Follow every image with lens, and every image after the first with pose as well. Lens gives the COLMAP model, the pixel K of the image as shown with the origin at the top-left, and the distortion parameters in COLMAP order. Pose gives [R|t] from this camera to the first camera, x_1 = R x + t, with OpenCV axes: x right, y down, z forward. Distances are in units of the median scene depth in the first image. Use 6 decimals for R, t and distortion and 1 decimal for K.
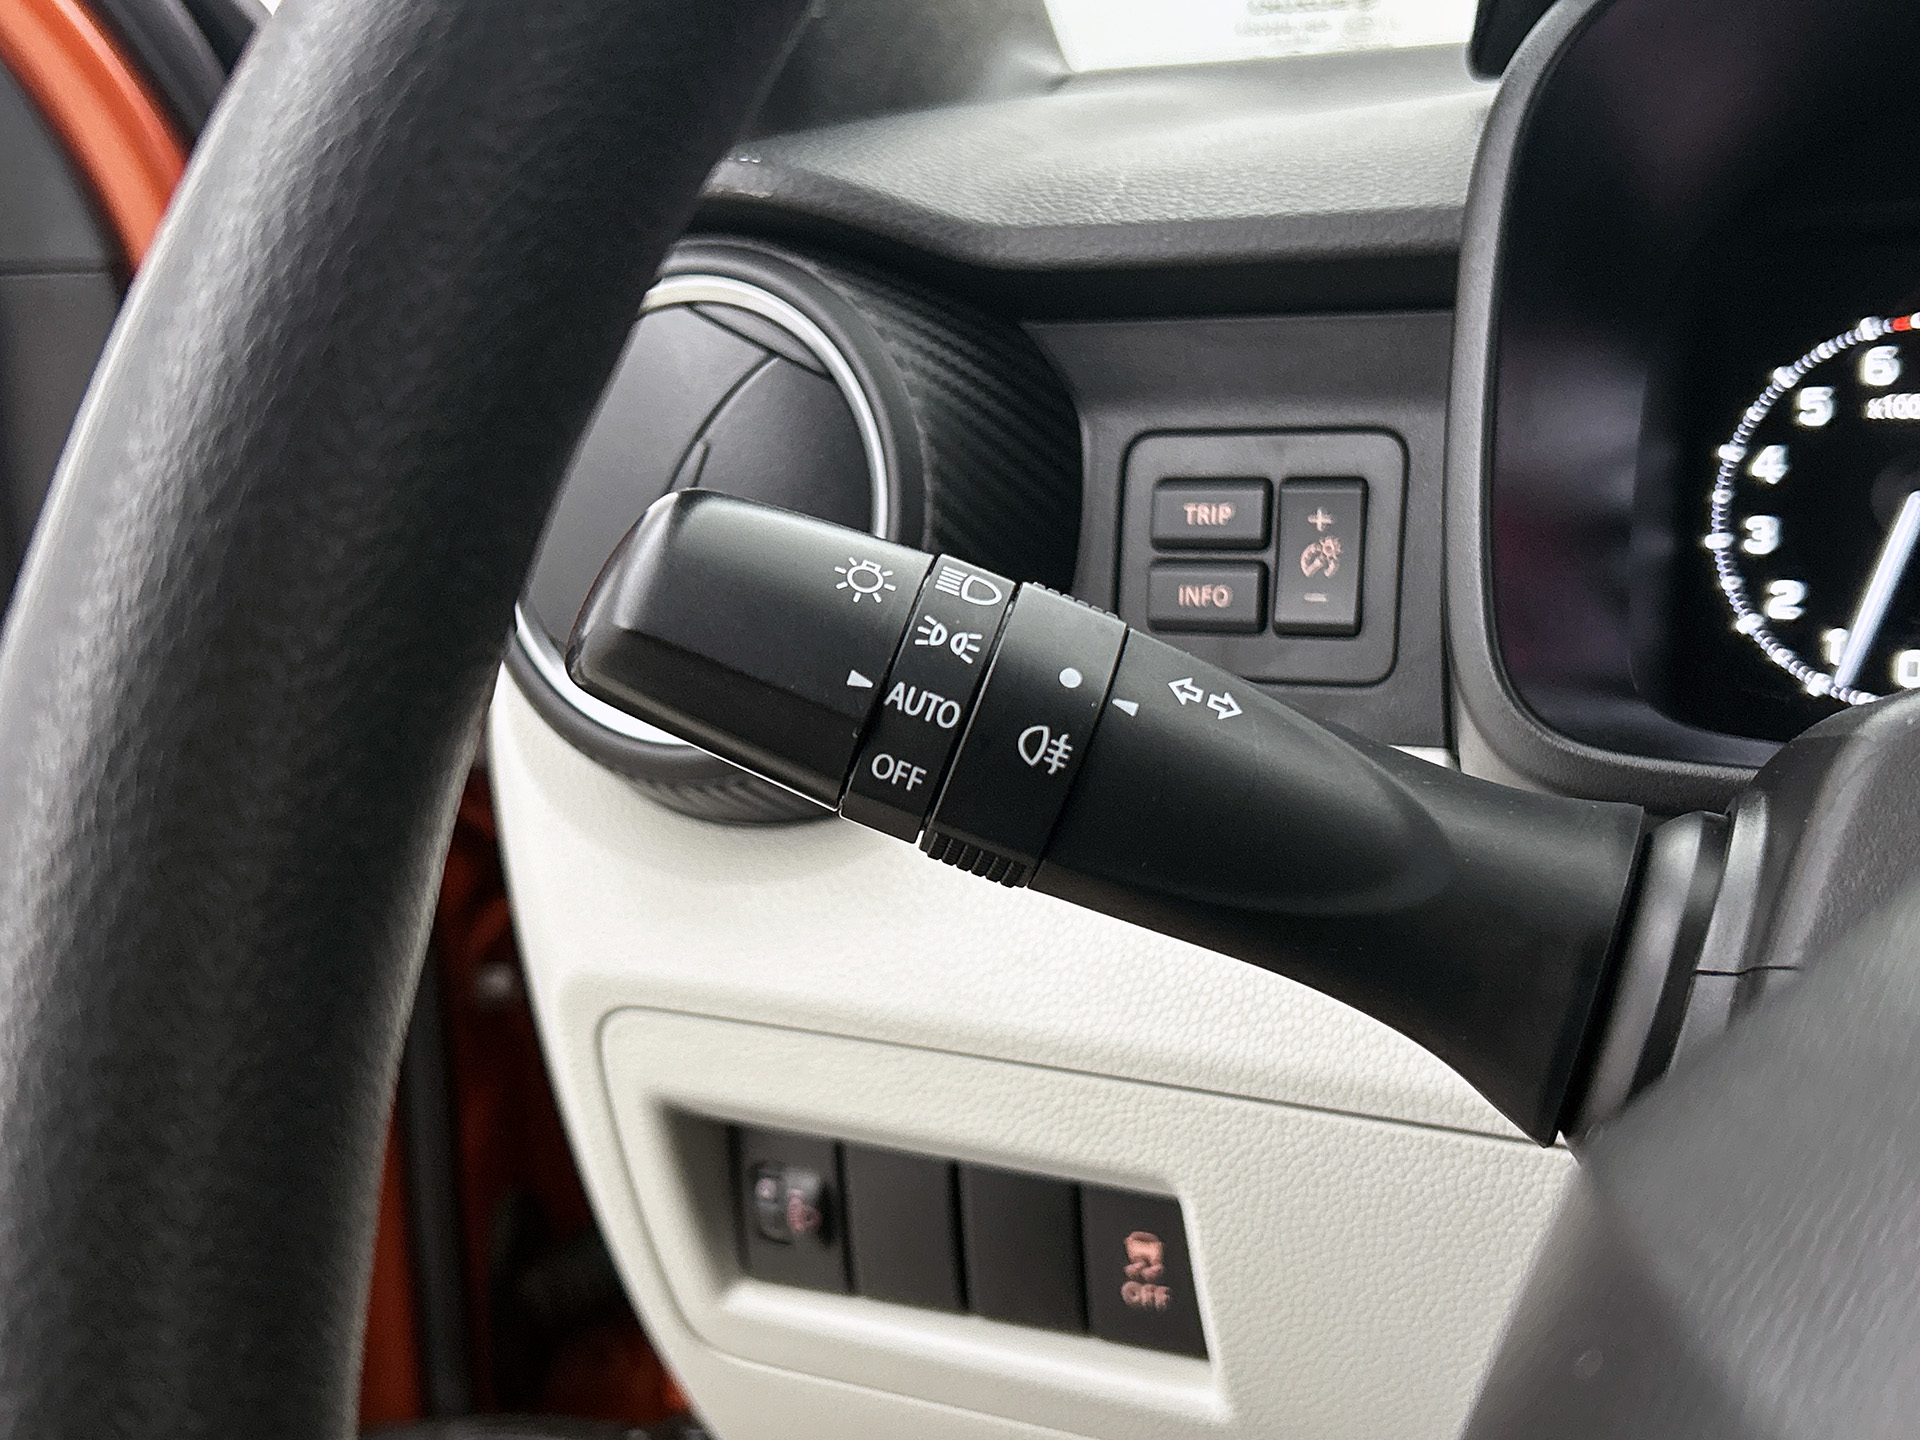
lens RADIAL K [[2306.7, 0, 946.2], [0, 2306.7, 725.6], [0, 0, 1]] dist [0.009957, 0.000000]
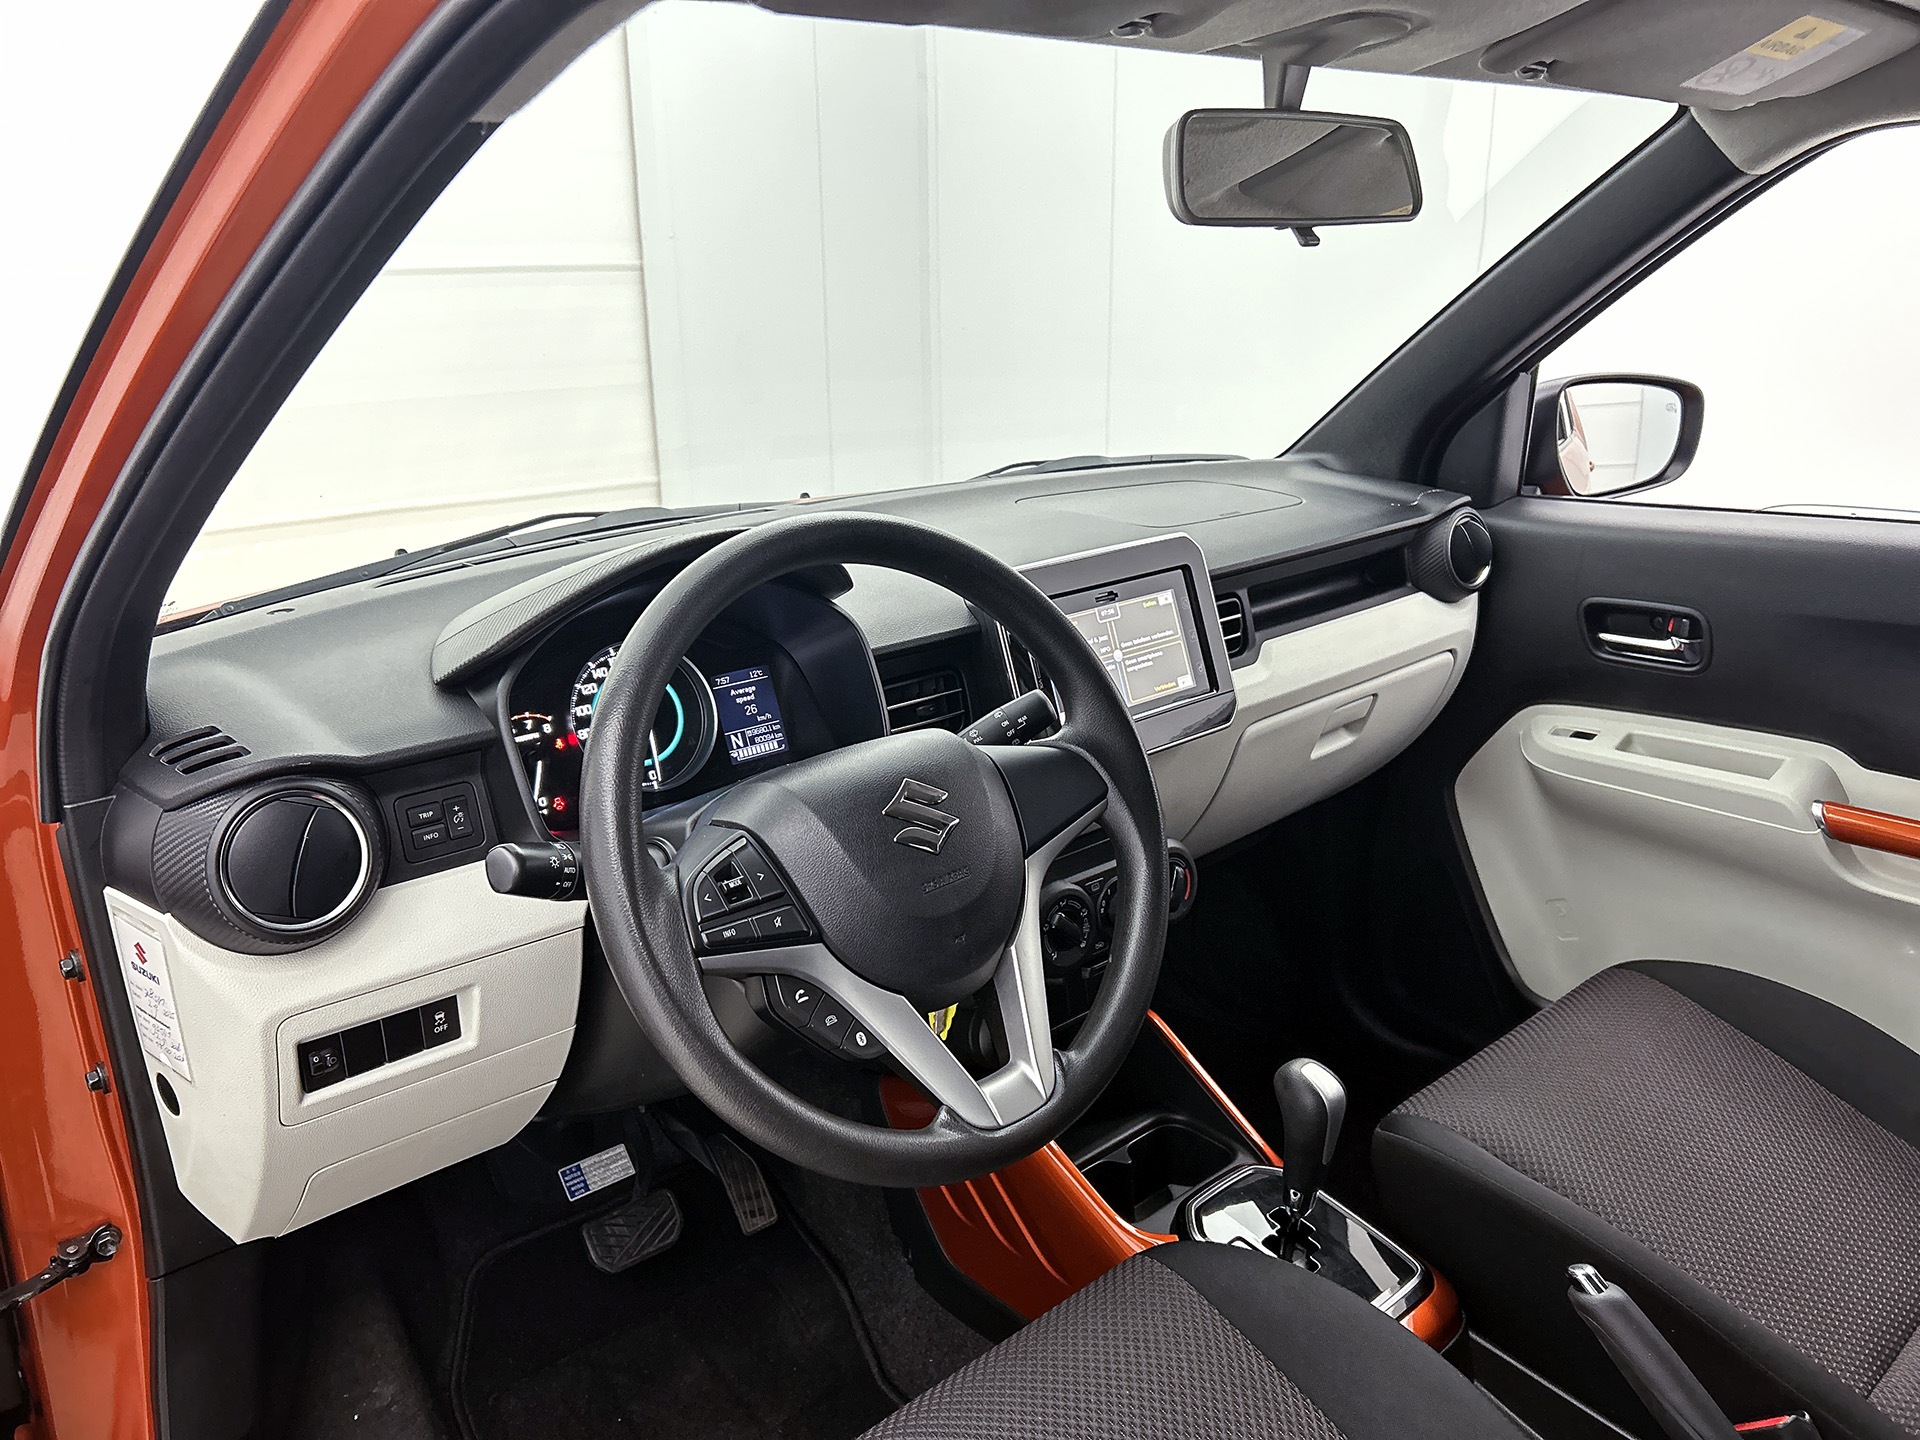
lens RADIAL K [[1458.6, 0, 955.3], [0, 1458.6, 705.1], [0, 0, 1]] dist [0.045788, -0.062503]
pose [[0.375078, -0.216480, 0.901362, -1.653297], [0.204501, 0.967717, 0.147319, -0.435174], [-0.904155, 0.129073, 0.407240, -0.757286]]
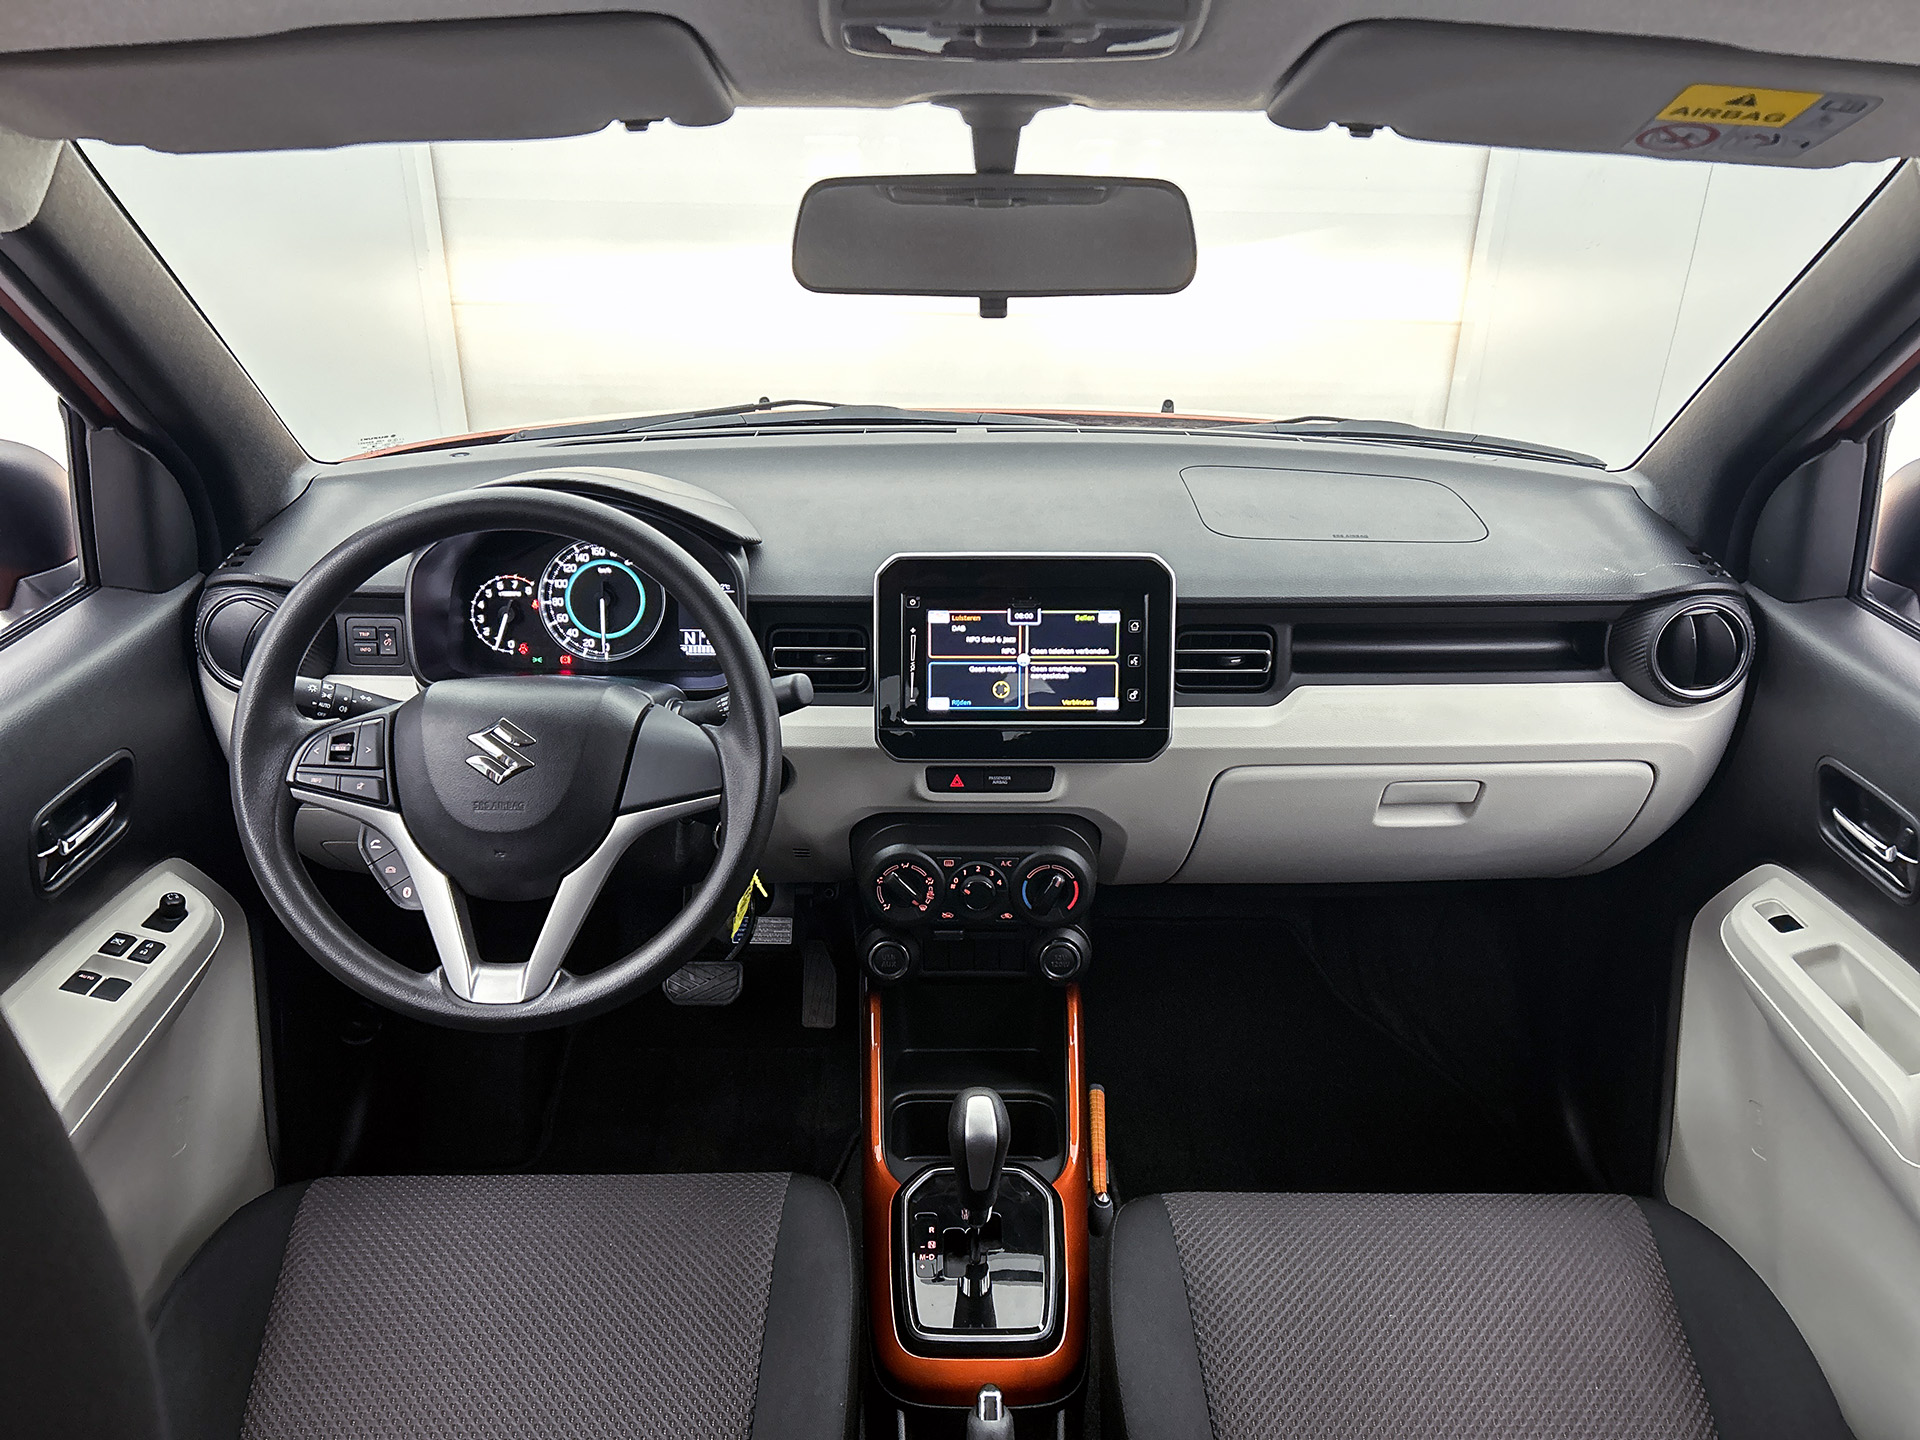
lens RADIAL K [[1458.6, 0, 973.5], [0, 1458.6, 709.7], [0, 0, 1]] dist [0.045788, -0.062503]
pose [[0.880503, -0.135923, 0.454136, -0.204565], [0.036001, 0.974417, 0.221843, -0.609268], [-0.472672, -0.178984, 0.862871, -2.538897]]
